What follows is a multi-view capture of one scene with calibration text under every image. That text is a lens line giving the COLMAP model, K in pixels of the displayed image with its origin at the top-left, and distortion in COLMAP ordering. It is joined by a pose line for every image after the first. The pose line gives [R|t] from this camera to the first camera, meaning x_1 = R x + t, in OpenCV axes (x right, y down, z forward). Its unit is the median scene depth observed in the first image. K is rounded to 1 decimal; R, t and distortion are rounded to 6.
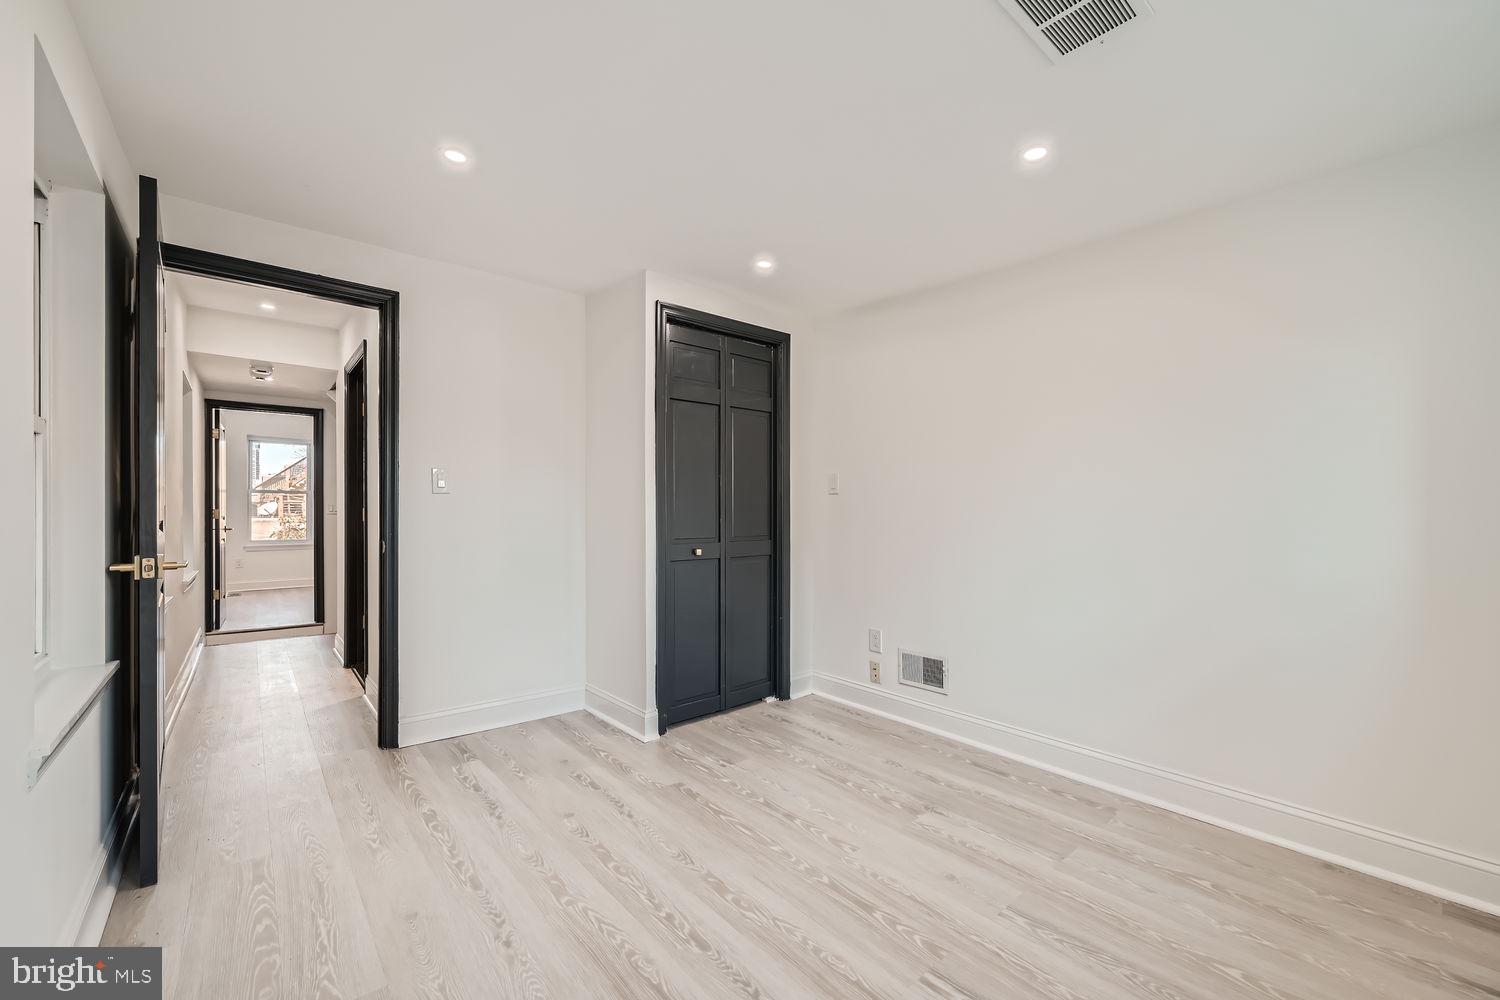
lens RADIAL K [[602.0, 0, 750.8], [0, 602.0, 494.4], [0, 0, 1]] dist [-0.000425, 0.000369]
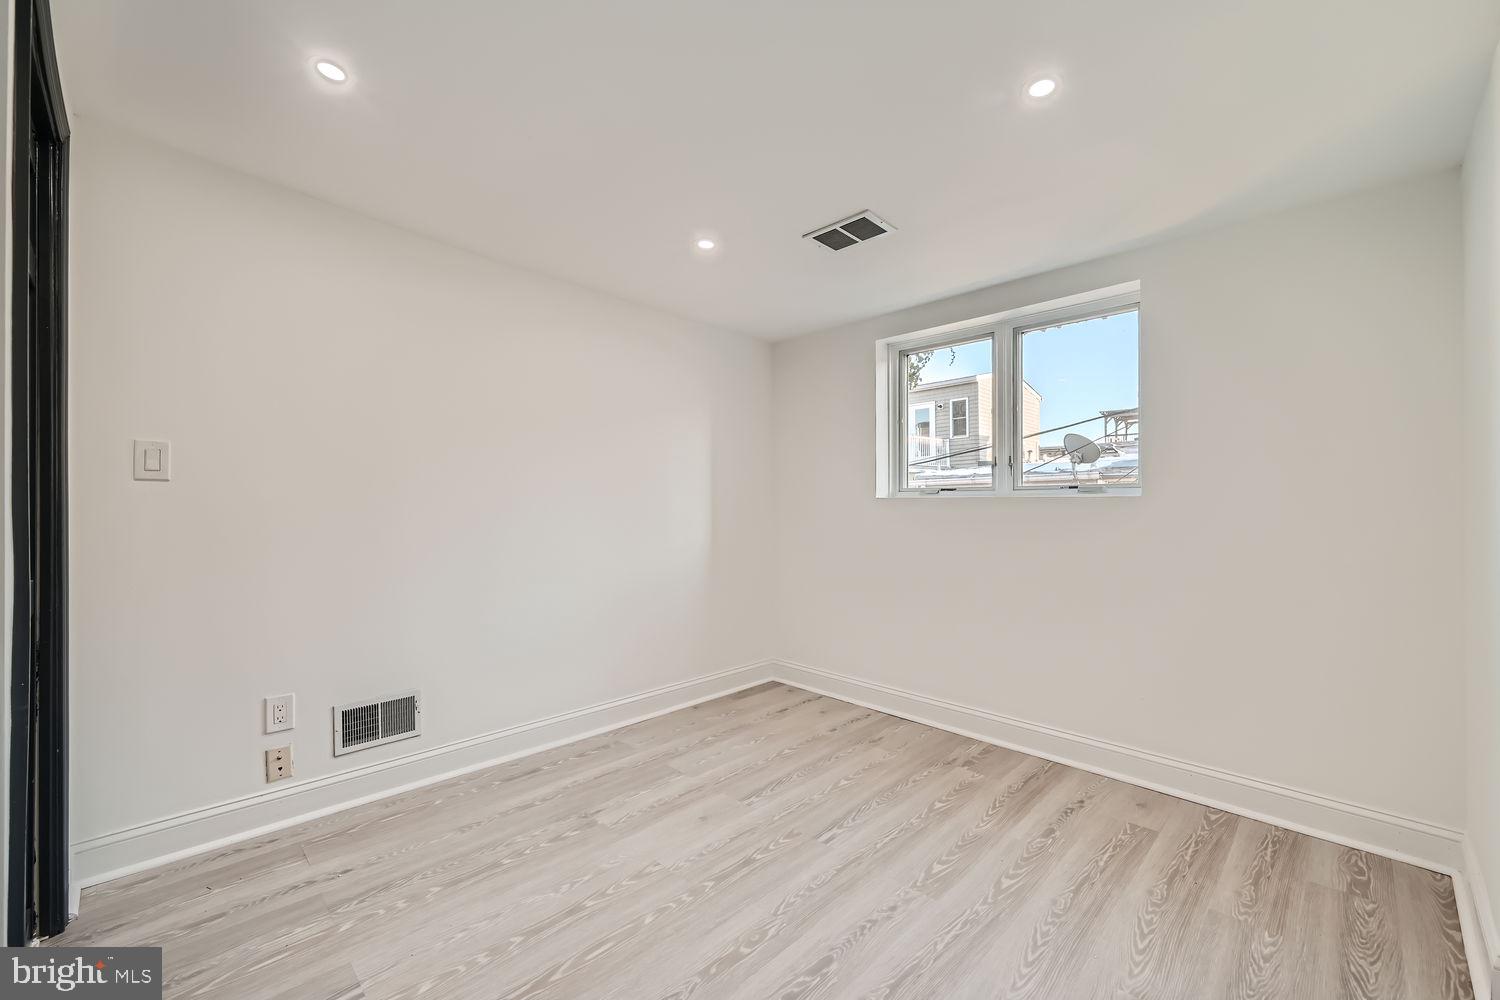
lens RADIAL K [[602.0, 0, 763.3], [0, 602.0, 504.8], [0, 0, 1]] dist [-0.000425, 0.000369]
pose [[-0.094699, 0.002524, 0.995503, -0.720129], [-0.024432, 0.999690, -0.004859, 0.018379], [-0.995206, -0.024782, -0.094608, 0.846277]]
